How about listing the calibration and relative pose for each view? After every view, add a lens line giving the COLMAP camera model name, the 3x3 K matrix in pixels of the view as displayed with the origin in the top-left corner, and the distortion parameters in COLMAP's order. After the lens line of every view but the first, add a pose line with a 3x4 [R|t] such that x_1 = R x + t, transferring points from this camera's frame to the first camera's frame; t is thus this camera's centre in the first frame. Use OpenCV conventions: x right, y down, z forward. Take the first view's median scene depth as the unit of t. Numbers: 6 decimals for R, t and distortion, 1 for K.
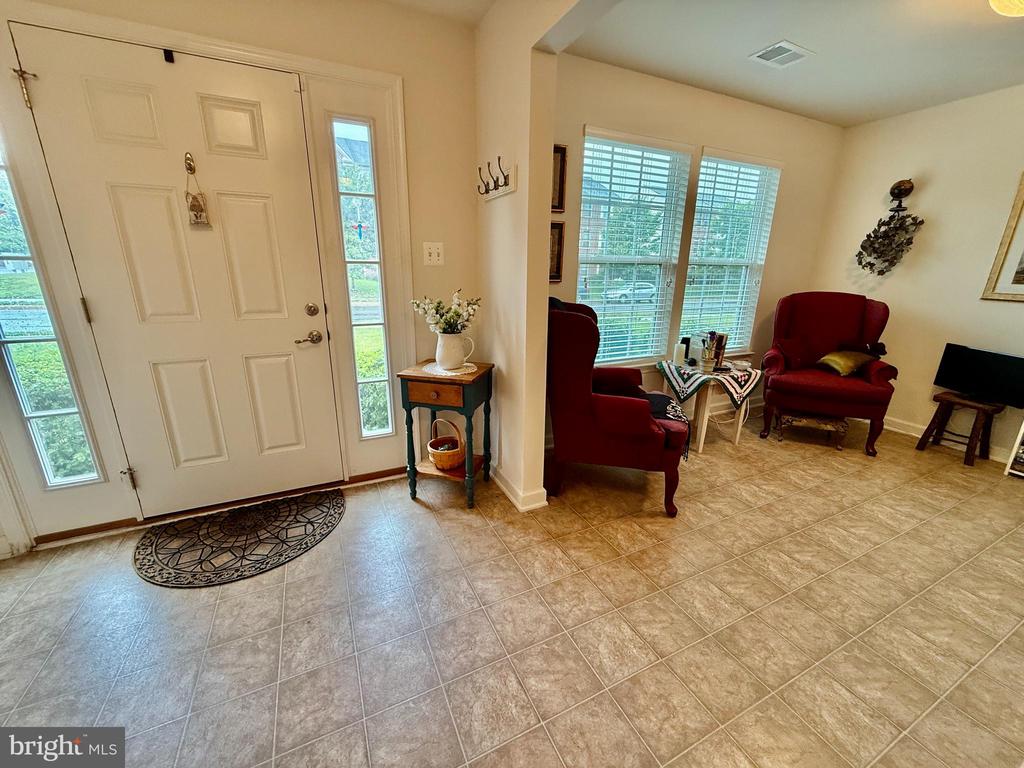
lens RADIAL K [[407.3, 0, 512.0], [0, 407.3, 384.0], [0, 0, 1]] dist [-0.000277, -0.000260]
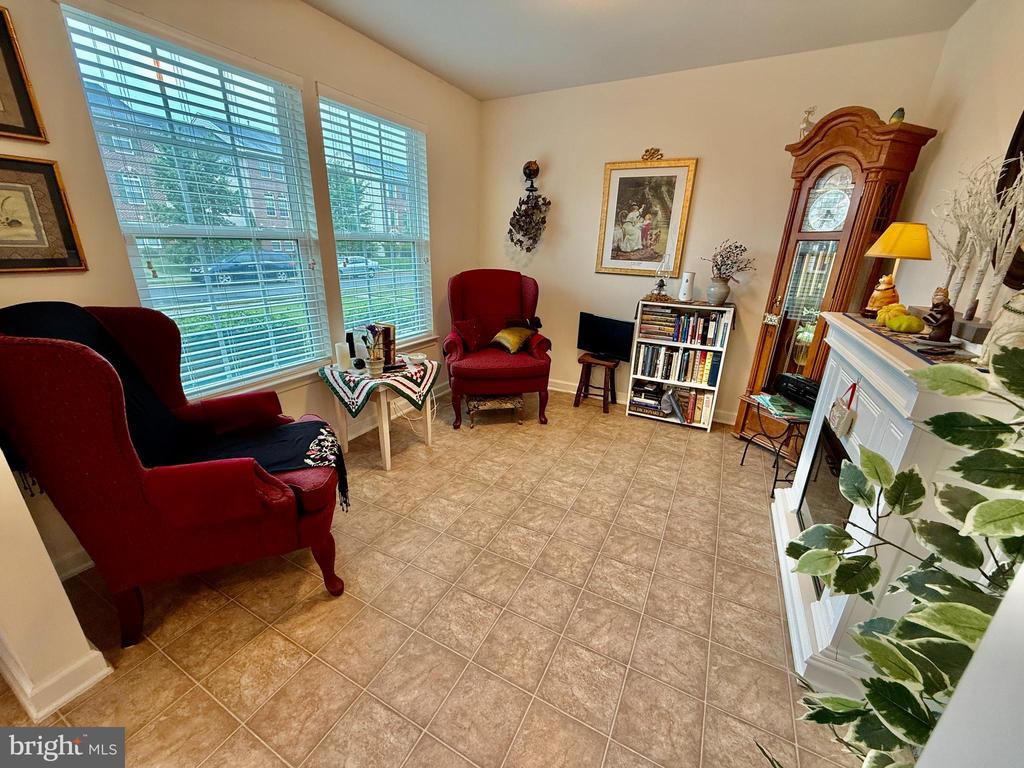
lens RADIAL K [[407.3, 0, 512.0], [0, 407.3, 384.0], [0, 0, 1]] dist [-0.000277, -0.000260]
pose [[0.804018, -0.189474, 0.563609, 0.232788], [0.153713, 0.981883, 0.110809, -0.060216], [-0.574393, -0.002459, 0.818576, 0.172039]]
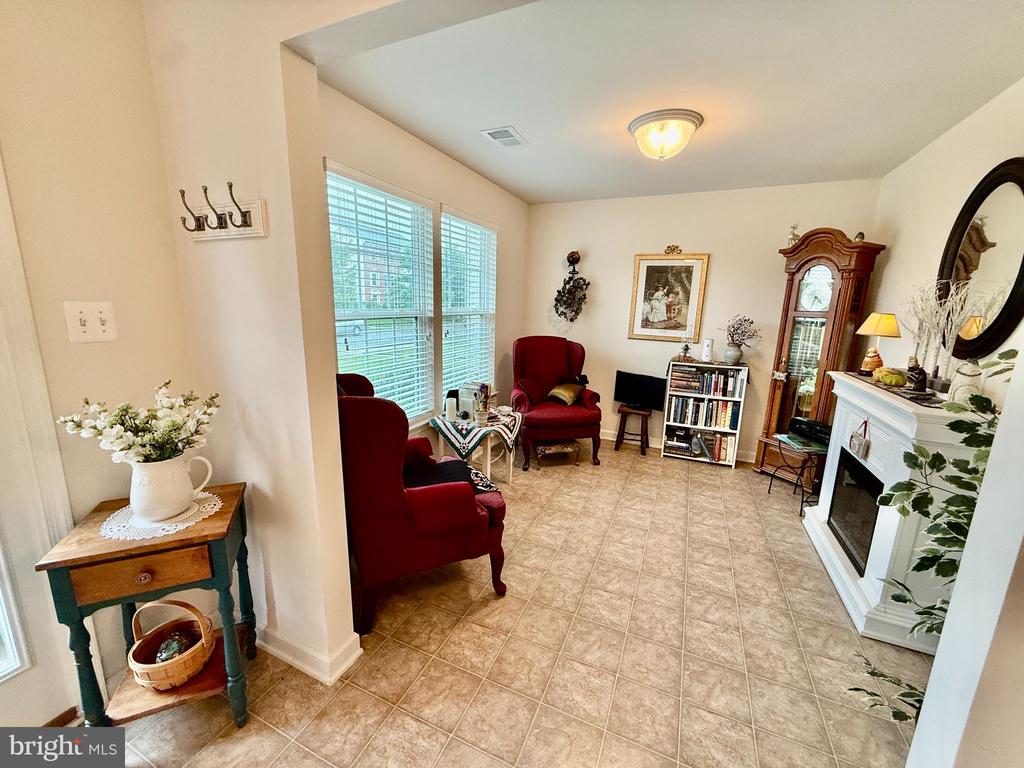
lens RADIAL K [[407.3, 0, 512.0], [0, 407.3, 384.0], [0, 0, 1]] dist [-0.000277, -0.000260]
pose [[0.762950, -0.121766, 0.634886, -0.092826], [0.165426, 0.986175, -0.009654, -0.104827], [-0.624933, 0.112392, 0.772546, 0.164257]]
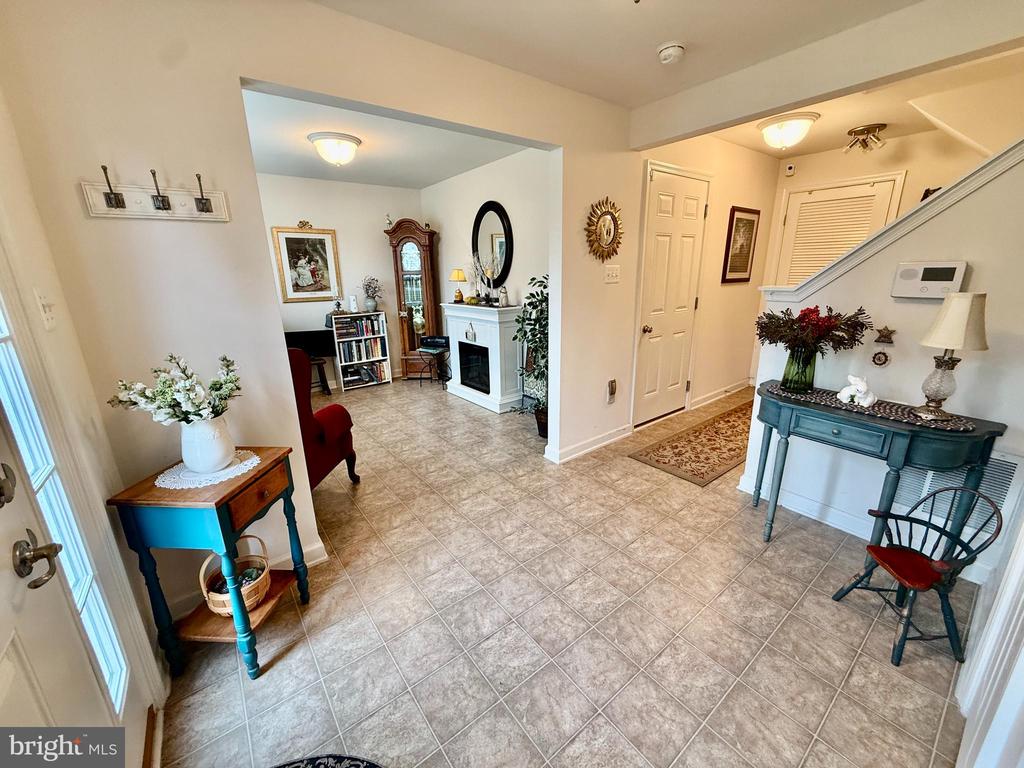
lens RADIAL K [[407.3, 0, 512.0], [0, 407.3, 384.0], [0, 0, 1]] dist [-0.000277, -0.000260]
pose [[-0.207645, -0.274544, 0.938887, -0.654930], [0.289025, 0.899736, 0.327016, -0.186303], [-0.934531, 0.339265, -0.107476, 0.437765]]
